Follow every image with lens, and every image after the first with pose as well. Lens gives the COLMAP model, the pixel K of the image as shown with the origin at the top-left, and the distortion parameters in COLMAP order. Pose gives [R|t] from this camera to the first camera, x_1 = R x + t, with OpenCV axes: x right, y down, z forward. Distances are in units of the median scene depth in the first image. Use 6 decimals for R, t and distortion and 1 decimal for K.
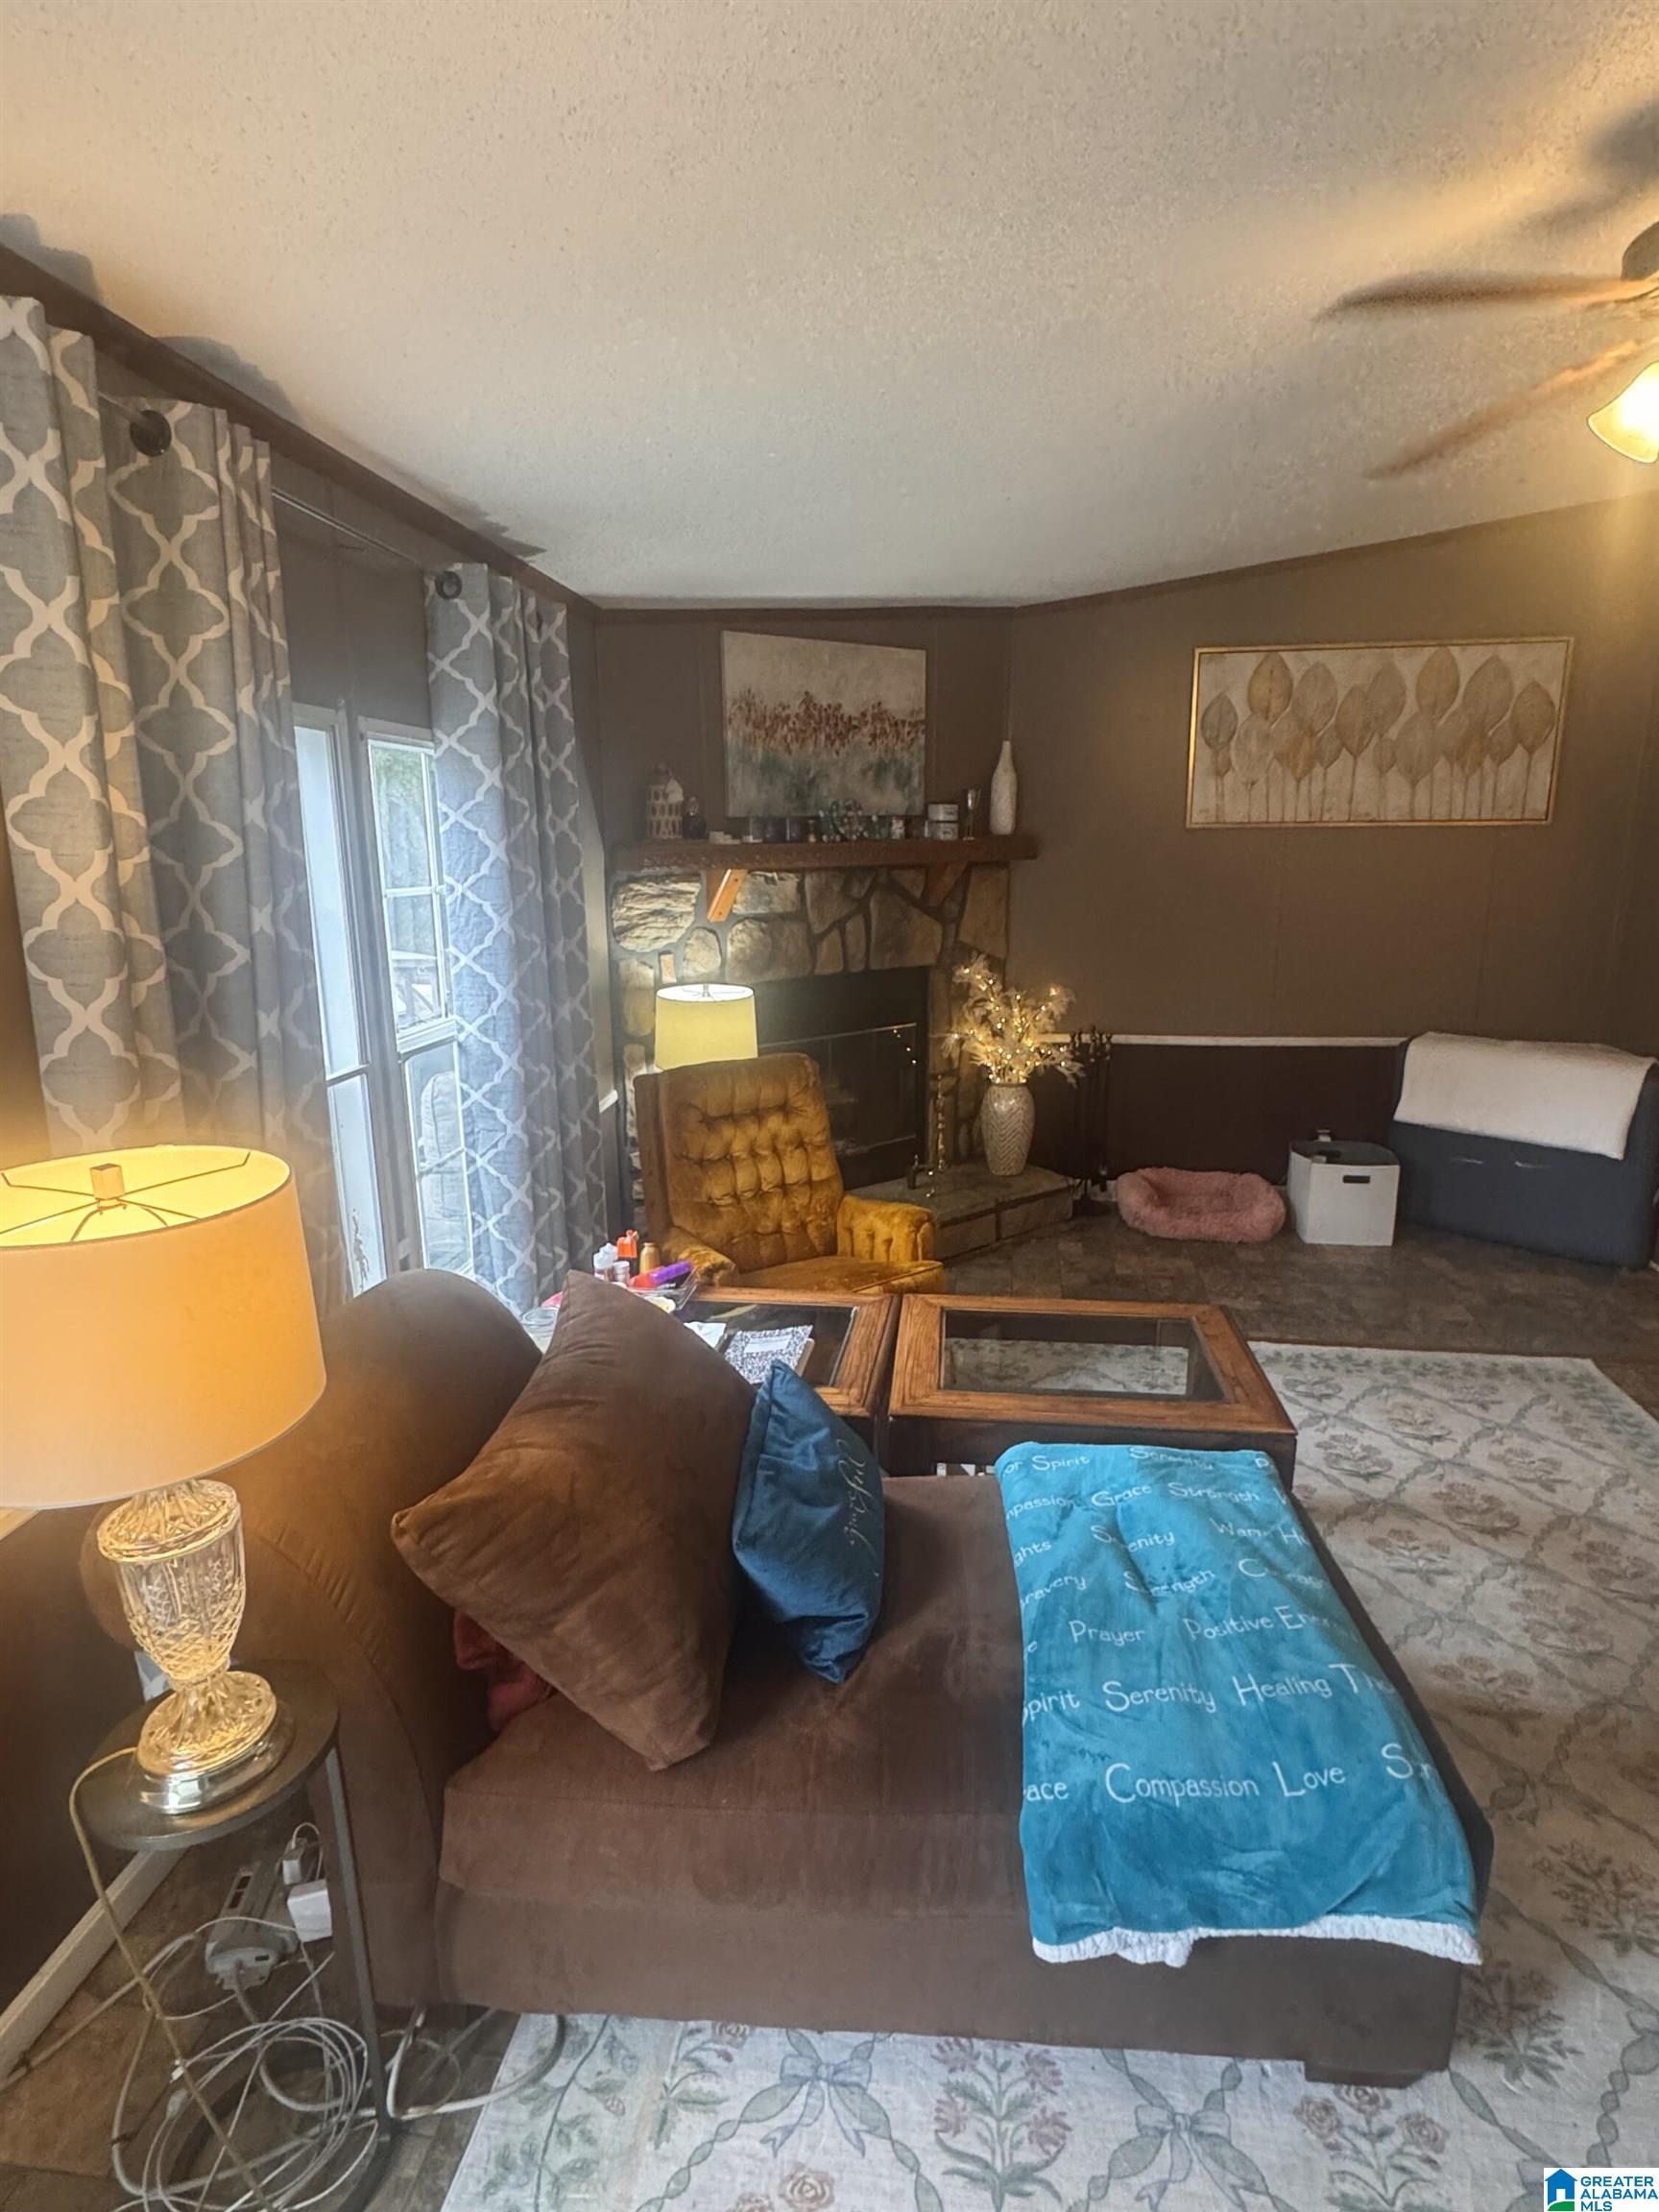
lens RADIAL K [[1158.5, 0, 826.4], [0, 1158.5, 1097.6], [0, 0, 1]] dist [-0.000821, 0.000045]
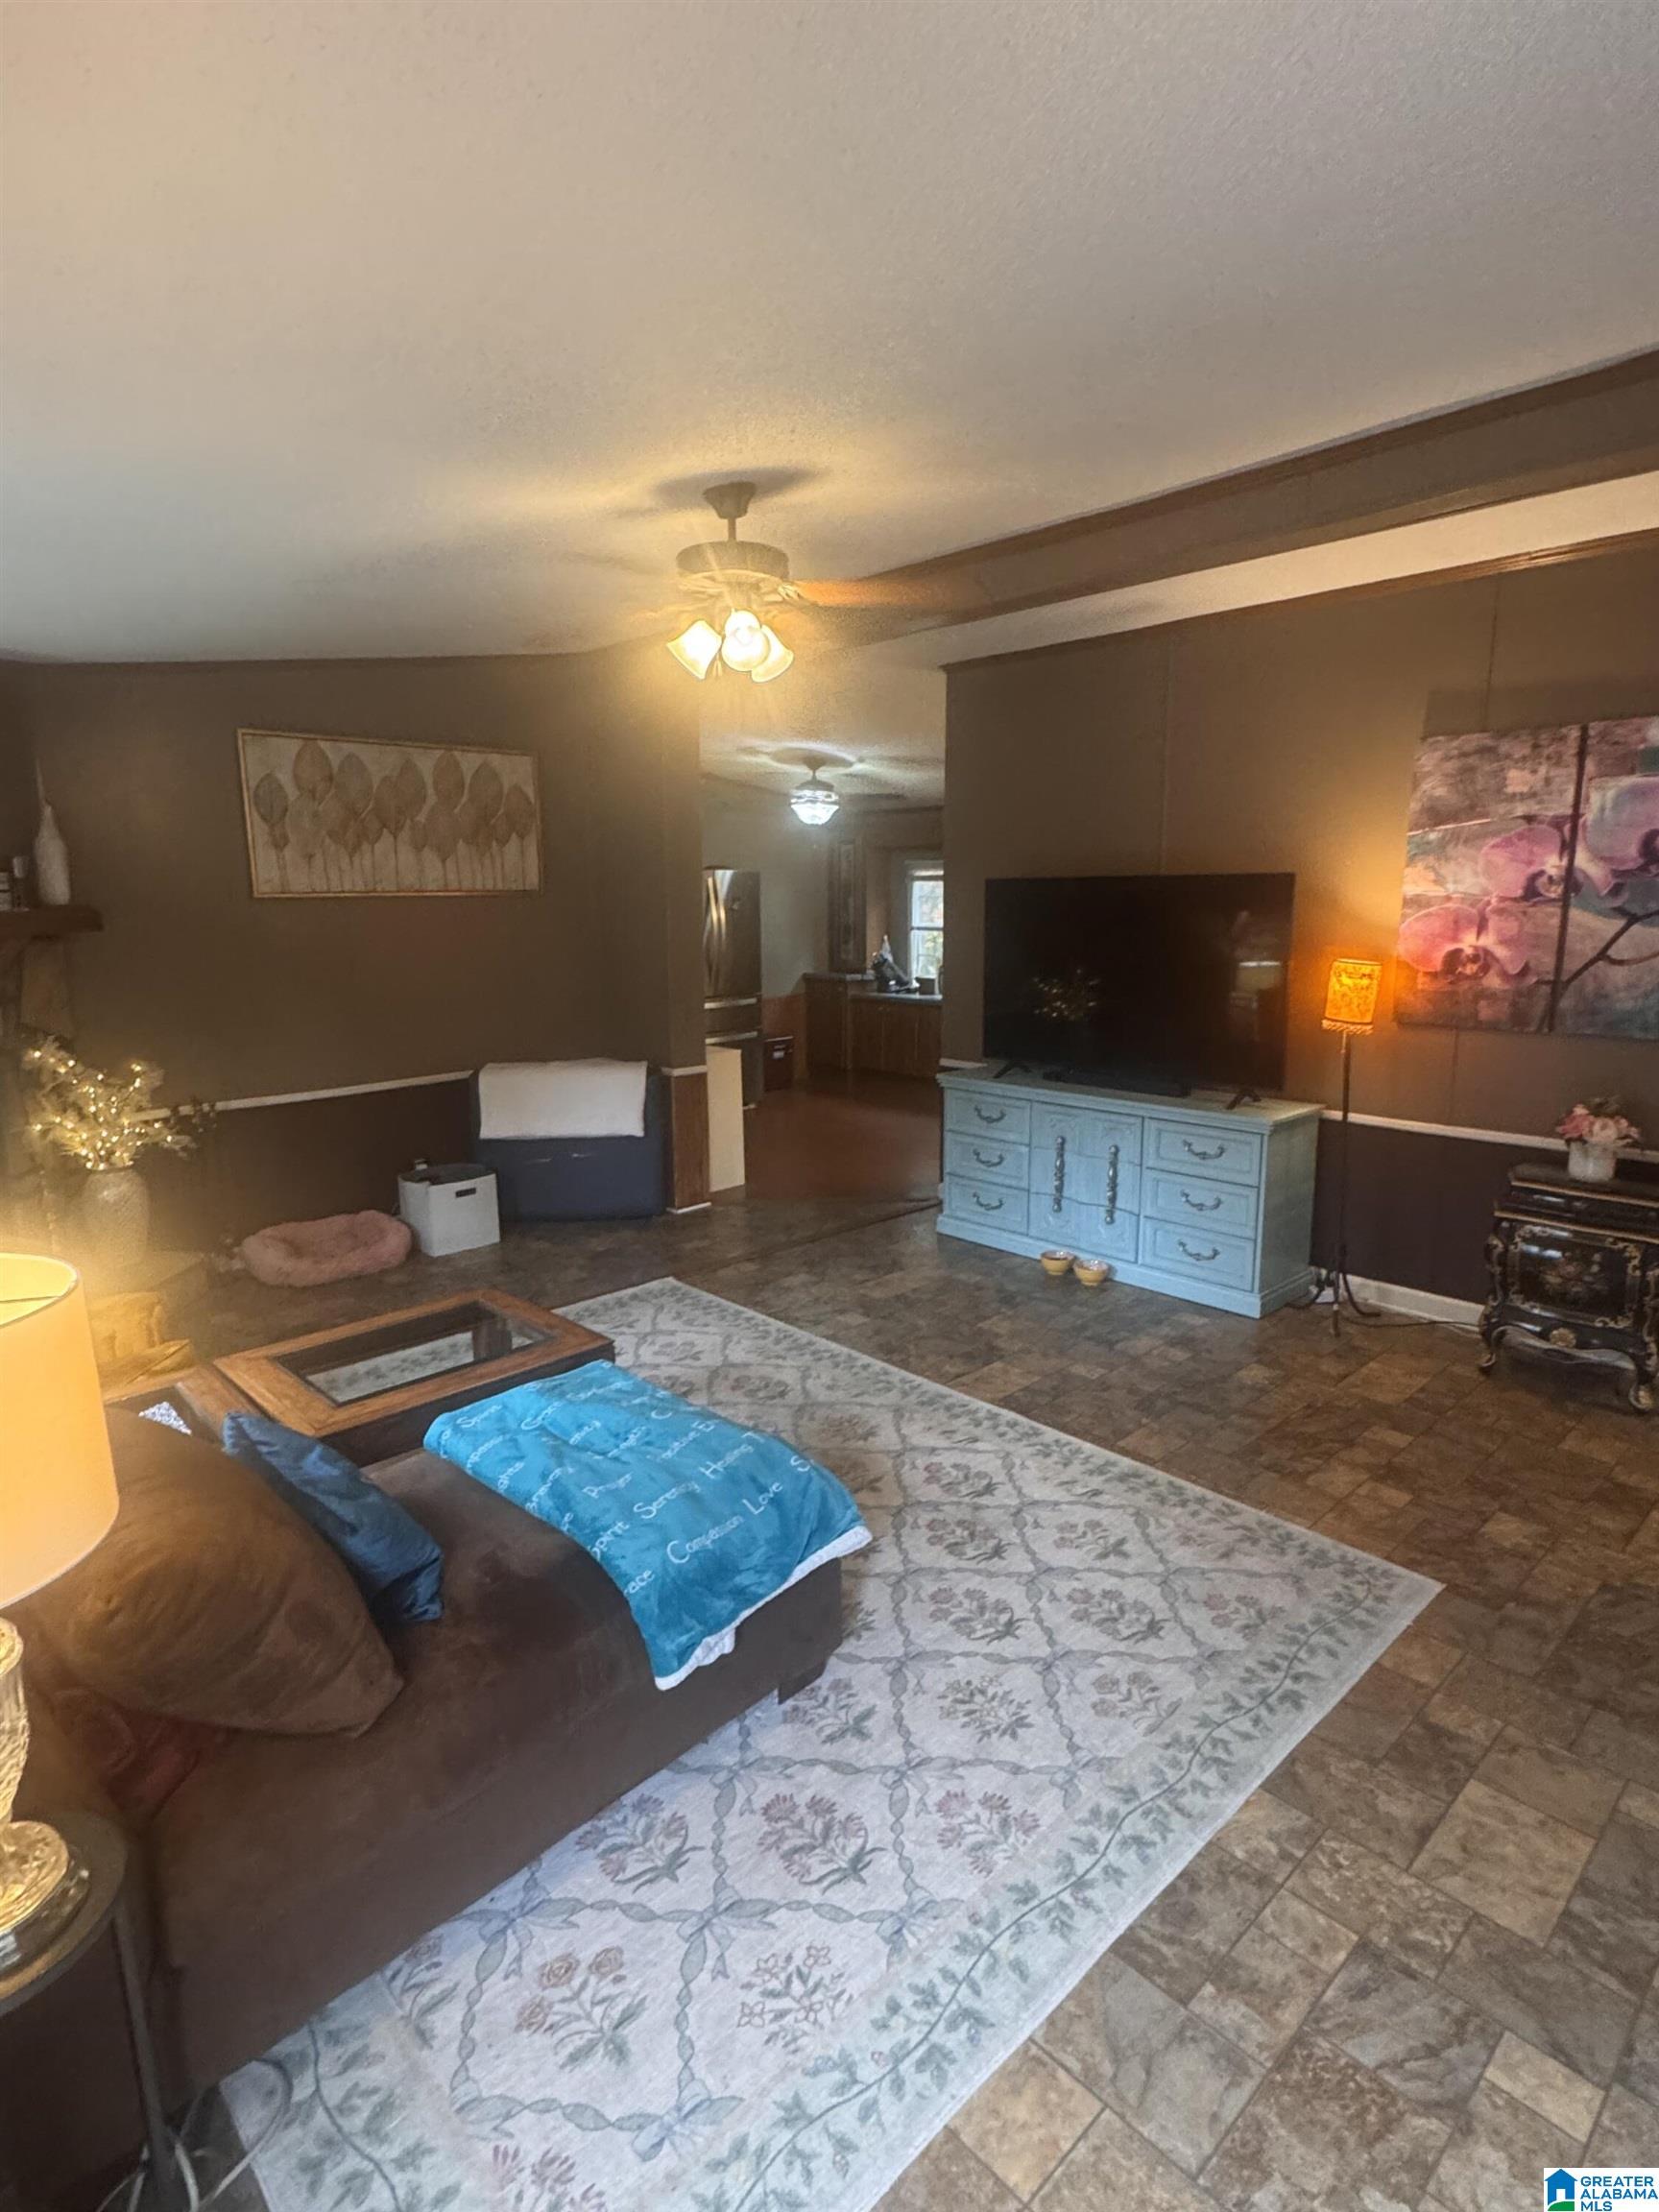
lens RADIAL K [[1158.5, 0, 826.4], [0, 1158.5, 1097.6], [0, 0, 1]] dist [-0.000821, 0.000045]
pose [[0.627445, -0.135117, 0.766848, -0.218108], [0.176242, 0.983915, 0.029160, 0.006485], [-0.758453, 0.116855, 0.641166, -0.046539]]
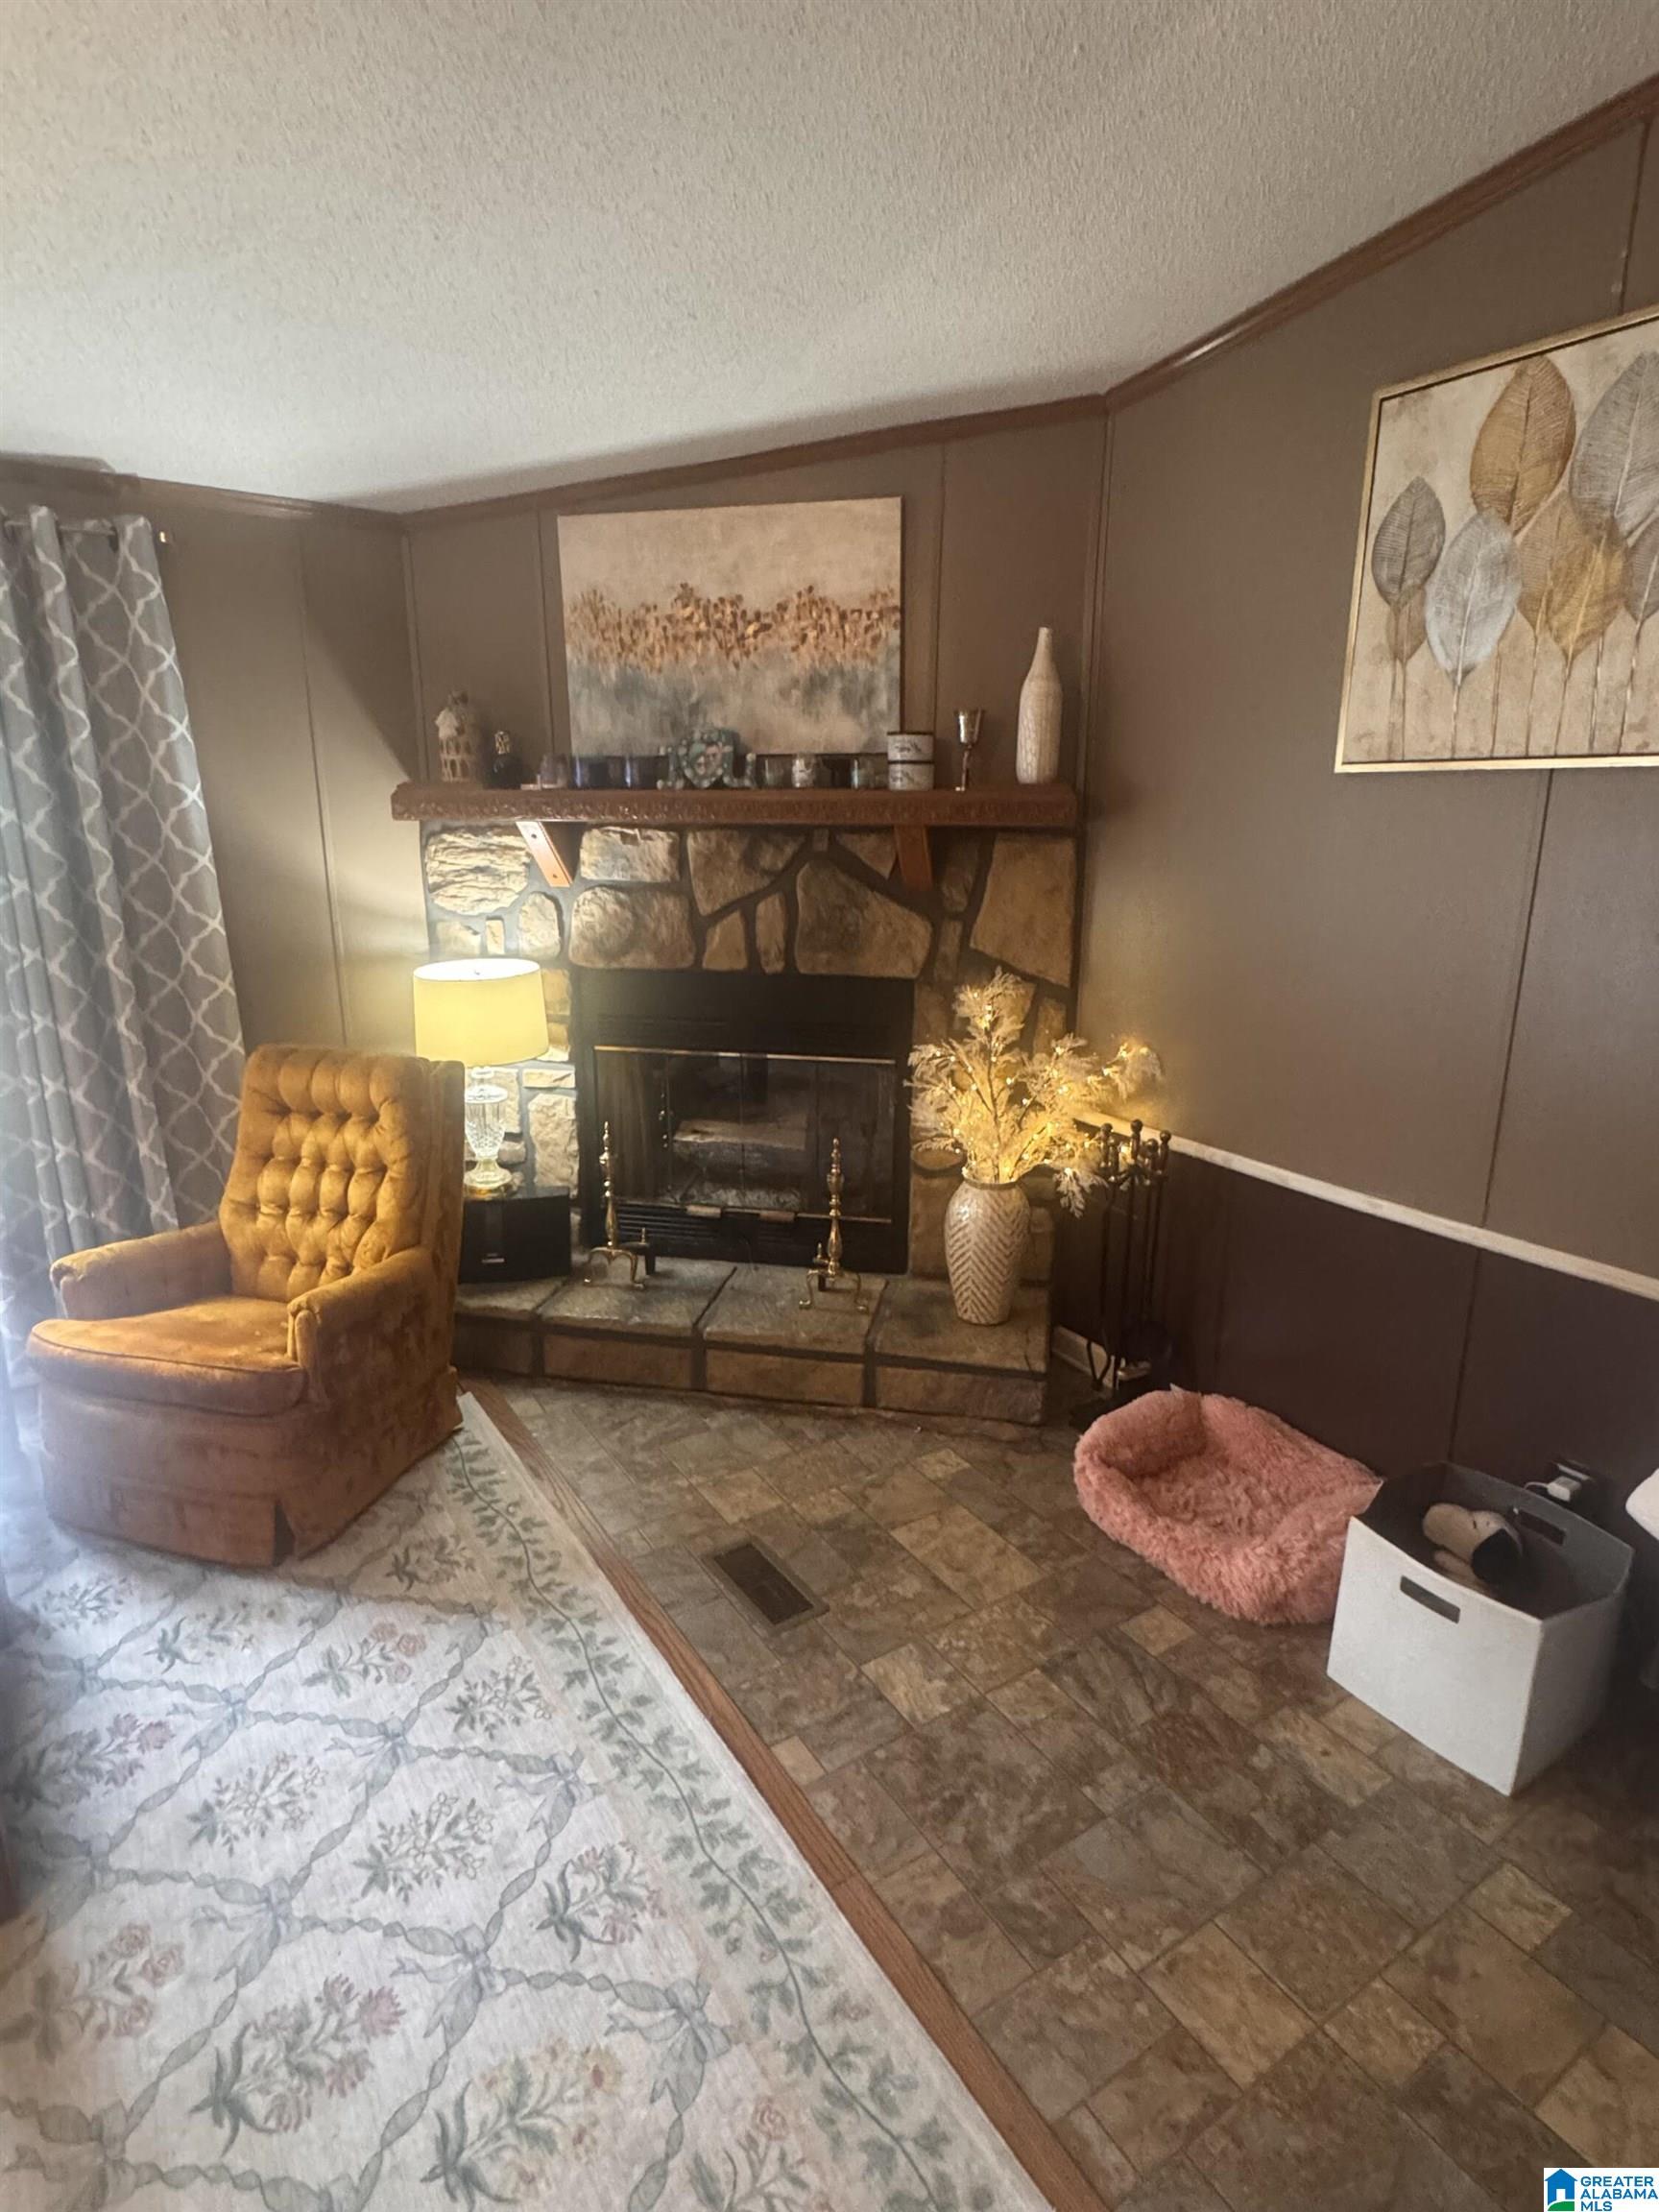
lens RADIAL K [[1152.4, 0, 834.9], [0, 1152.4, 1090.1], [0, 0, 1]] dist [-0.000174, -0.000448]
pose [[0.660671, 0.196854, -0.724405, 0.631211], [-0.177469, 0.978607, 0.104078, -0.127444], [0.729396, 0.059798, 0.681473, 0.584264]]
